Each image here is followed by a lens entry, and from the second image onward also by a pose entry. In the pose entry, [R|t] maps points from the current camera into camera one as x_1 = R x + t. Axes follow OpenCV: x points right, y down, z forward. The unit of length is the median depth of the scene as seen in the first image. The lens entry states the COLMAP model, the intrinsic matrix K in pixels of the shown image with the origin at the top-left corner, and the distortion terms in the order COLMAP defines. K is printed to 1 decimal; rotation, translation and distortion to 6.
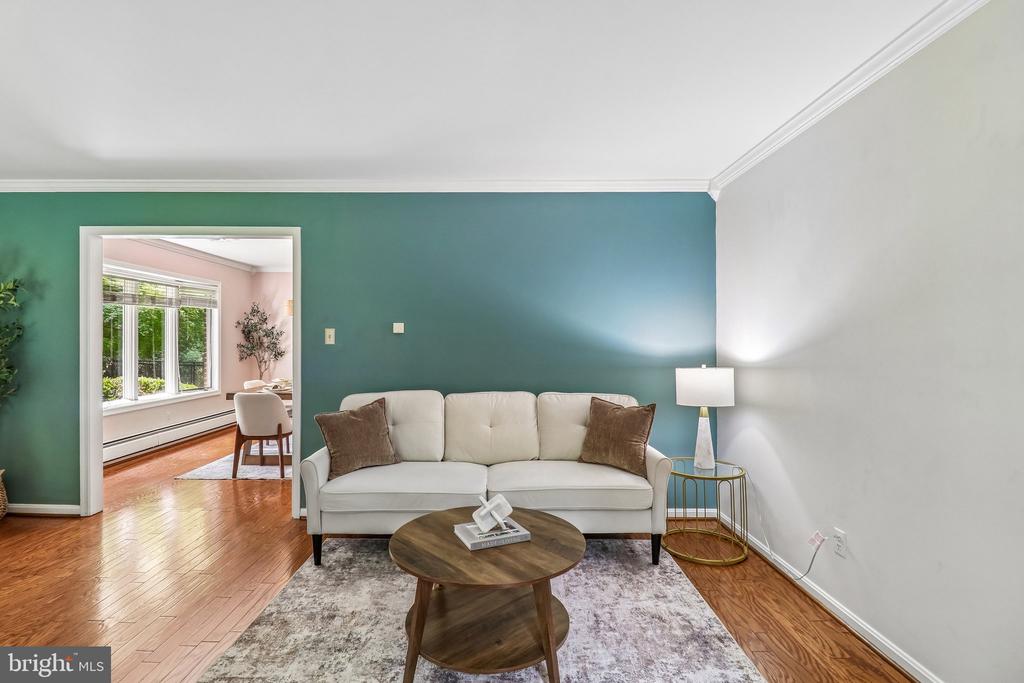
lens RADIAL K [[481.9, 0, 505.0], [0, 481.9, 341.0], [0, 0, 1]] dist [0.013357, -0.011062]
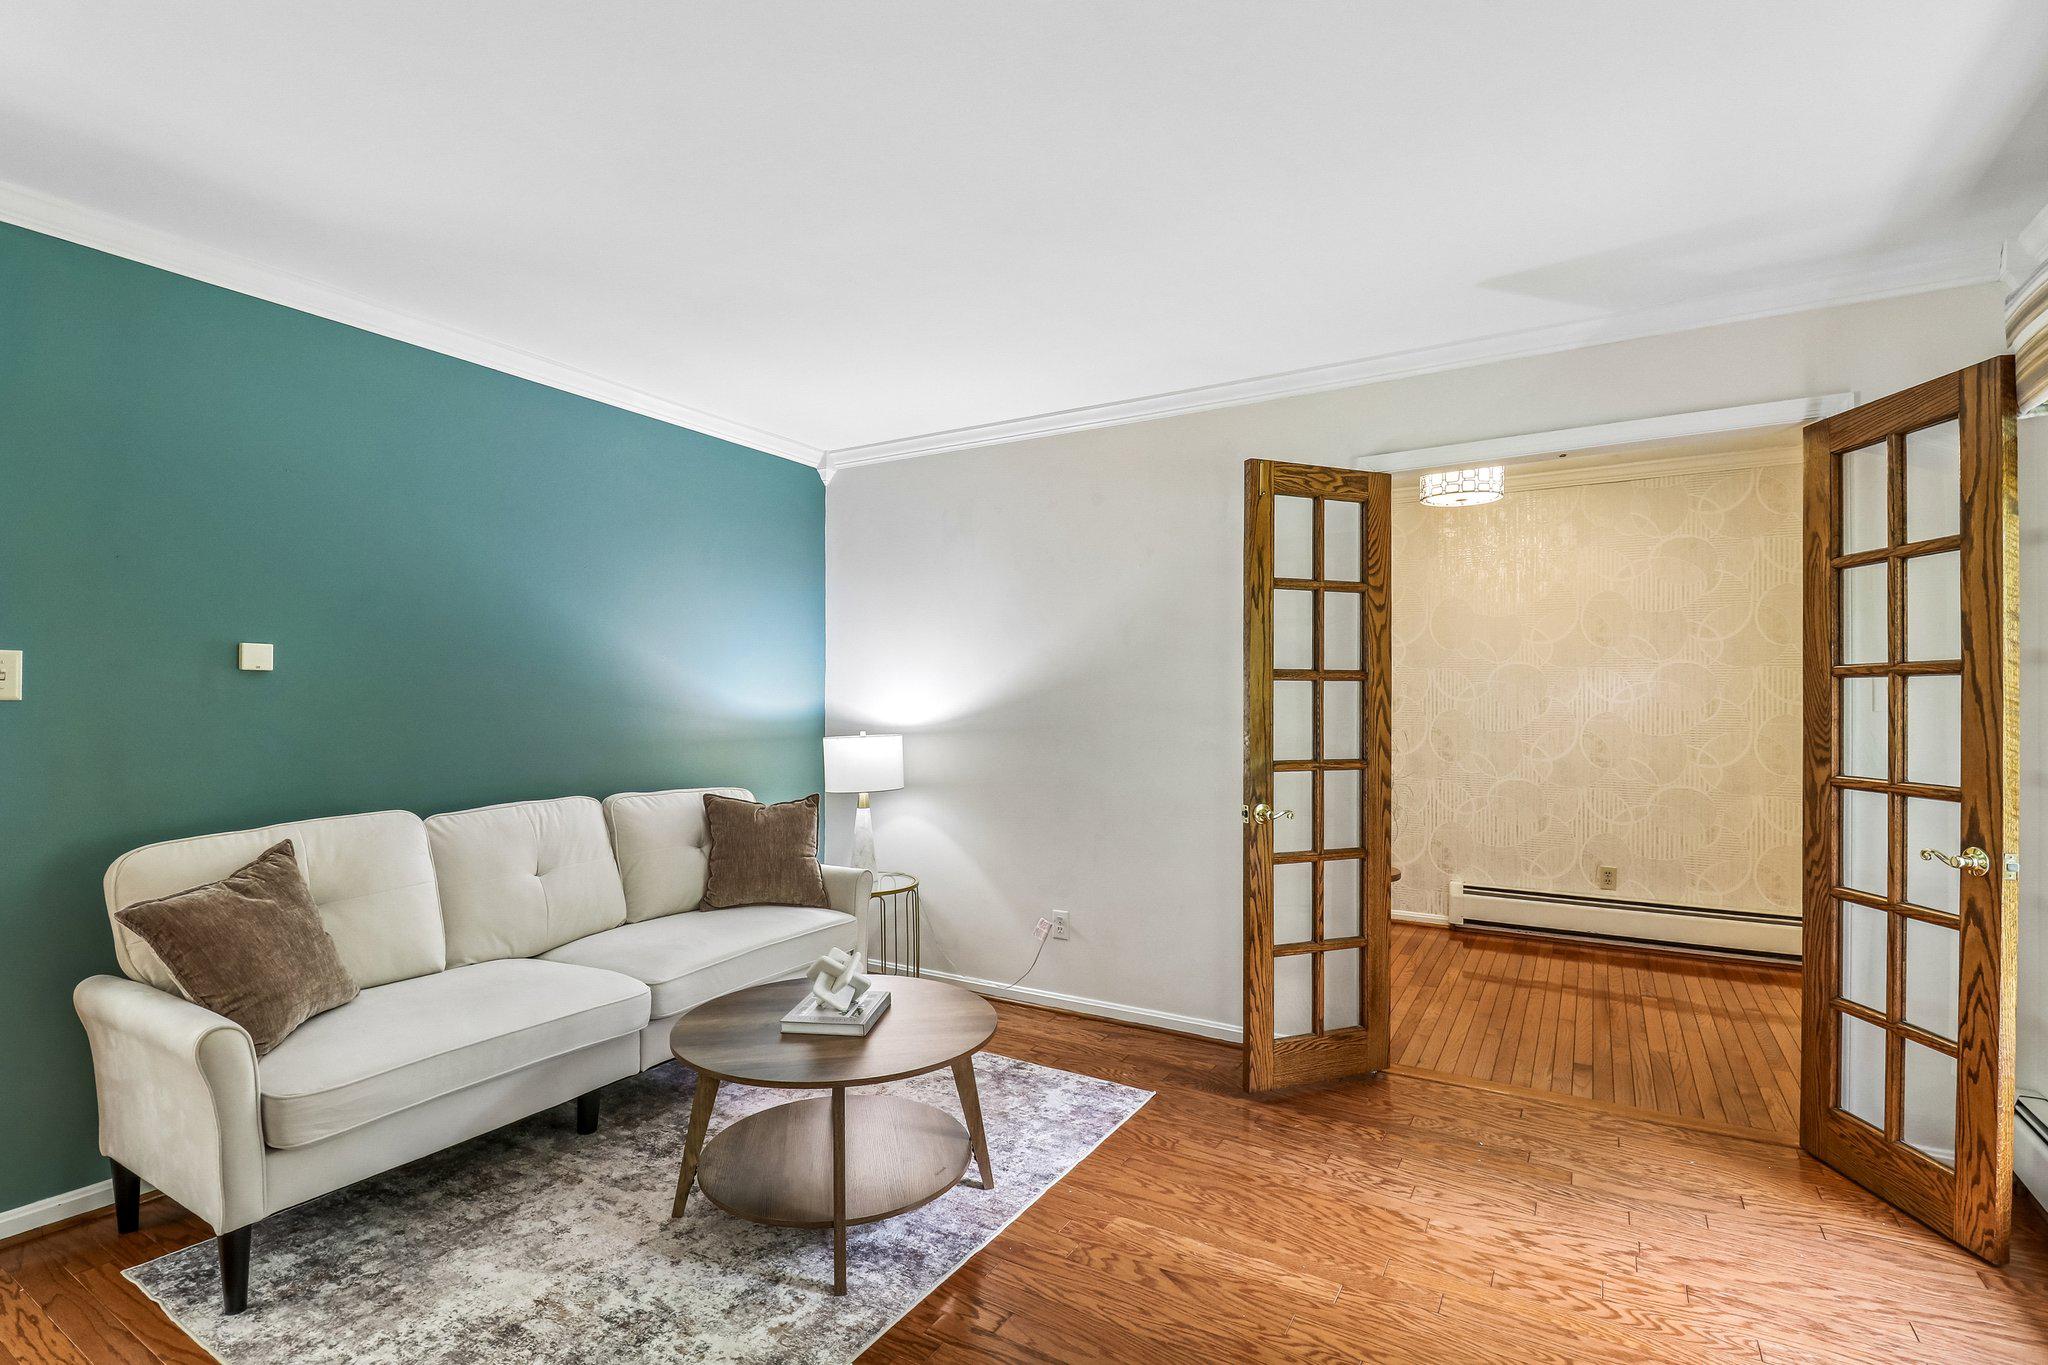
lens RADIAL K [[963.7, 0, 982.7], [0, 963.7, 690.0], [0, 0, 1]] dist [0.013357, -0.011062]
pose [[0.528294, 0.011775, 0.848980, -0.610899], [-0.008638, 0.999927, -0.008493, 0.000549], [-0.849018, -0.002846, 0.528357, 0.128857]]
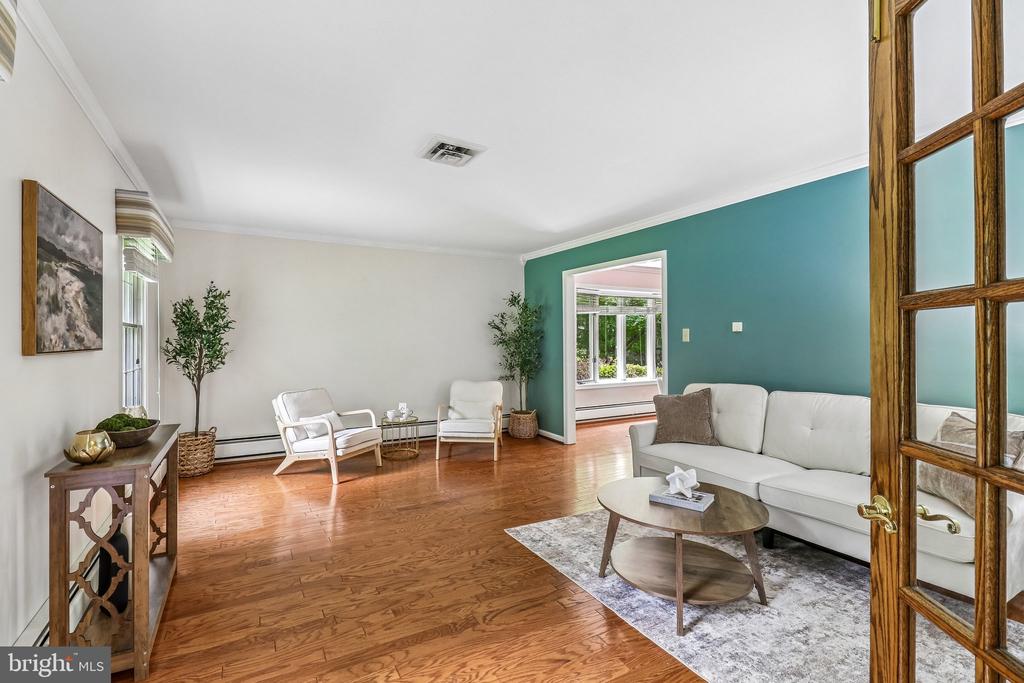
lens RADIAL K [[481.9, 0, 516.9], [0, 481.9, 338.9], [0, 0, 1]] dist [0.013357, -0.011062]
pose [[0.500404, -0.002054, -0.865790, 0.512647], [0.002447, 0.999997, -0.000959, -0.000245], [0.865789, -0.001639, 0.500407, 0.023390]]
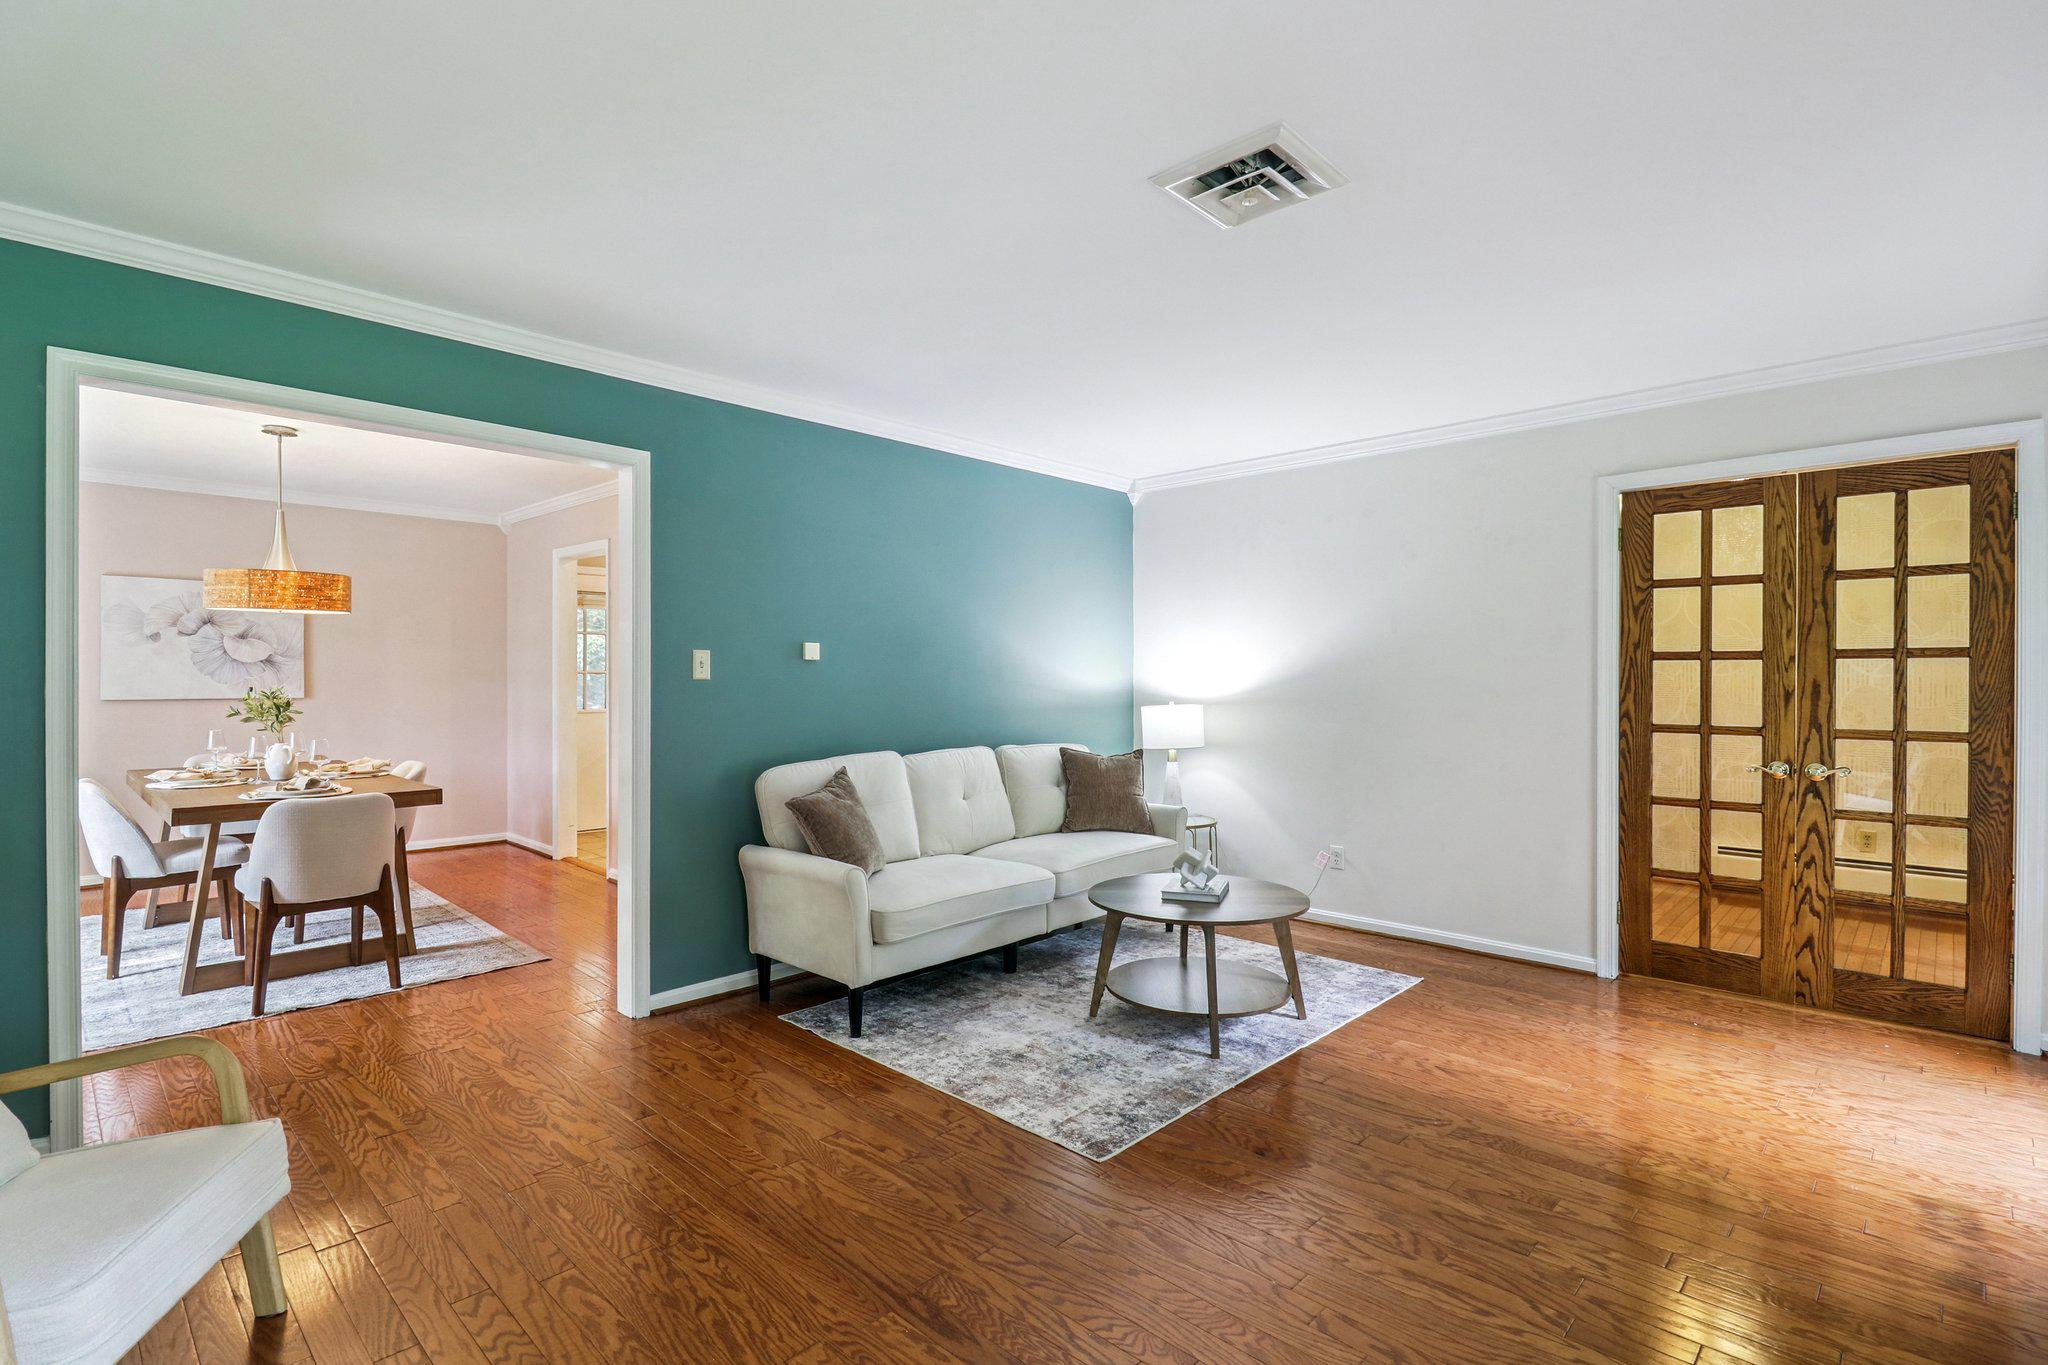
lens RADIAL K [[963.7, 0, 996.8], [0, 963.7, 673.0], [0, 0, 1]] dist [0.013357, -0.011062]
pose [[0.696490, 0.002836, 0.717561, -0.987143], [-0.004693, 0.999989, 0.000603, -0.002269], [-0.717551, -0.003788, 0.696495, 0.014675]]
